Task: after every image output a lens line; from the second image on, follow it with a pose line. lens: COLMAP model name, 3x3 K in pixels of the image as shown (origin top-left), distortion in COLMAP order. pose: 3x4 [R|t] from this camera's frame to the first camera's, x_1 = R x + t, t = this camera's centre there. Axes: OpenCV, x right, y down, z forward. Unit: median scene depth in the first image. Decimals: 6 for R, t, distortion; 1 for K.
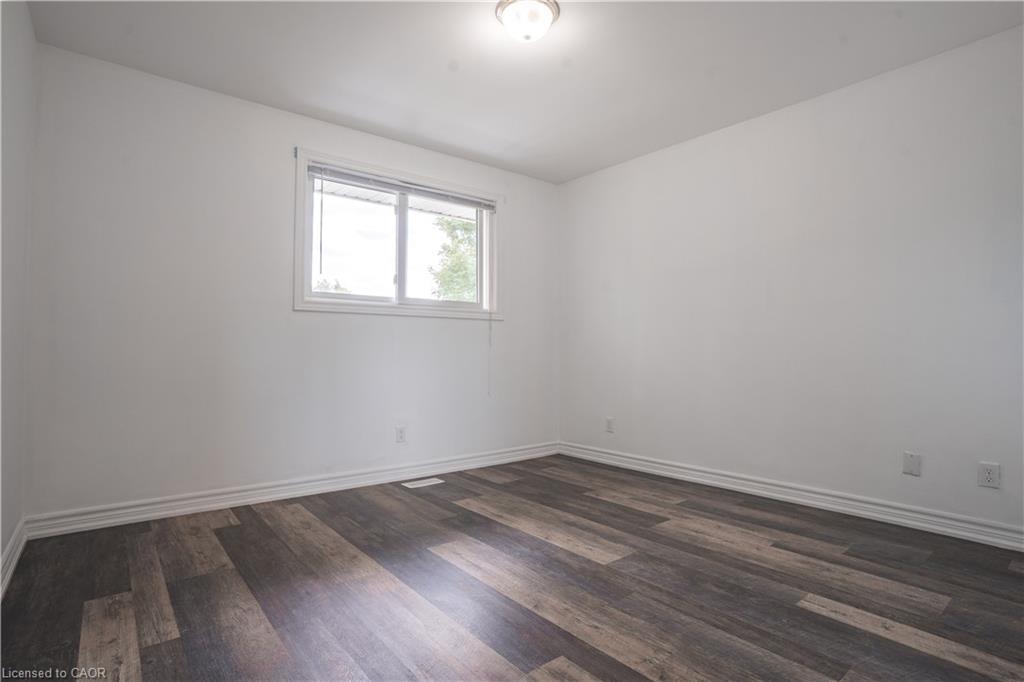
lens RADIAL K [[511.7, 0, 510.0], [0, 511.7, 351.1], [0, 0, 1]] dist [-0.052093, 0.016838]
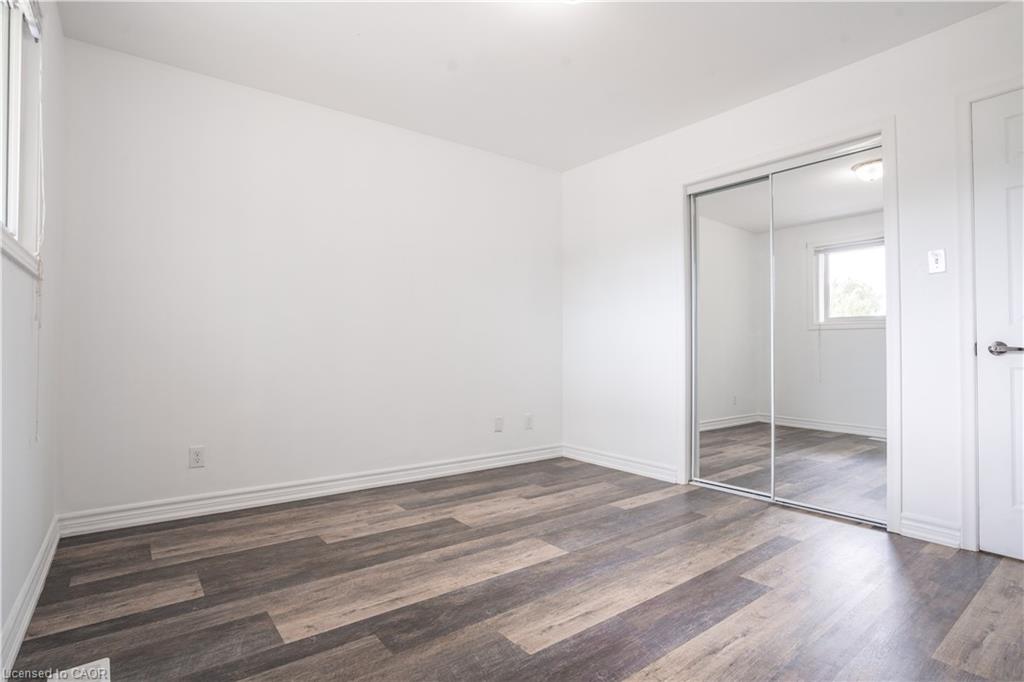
lens RADIAL K [[511.7, 0, 513.4], [0, 511.7, 336.4], [0, 0, 1]] dist [-0.052093, 0.016838]
pose [[0.020056, 0.029527, 0.999363, -0.779656], [-0.008262, 0.999535, -0.029366, 0.003782], [-0.999765, -0.007668, 0.020291, 0.968441]]
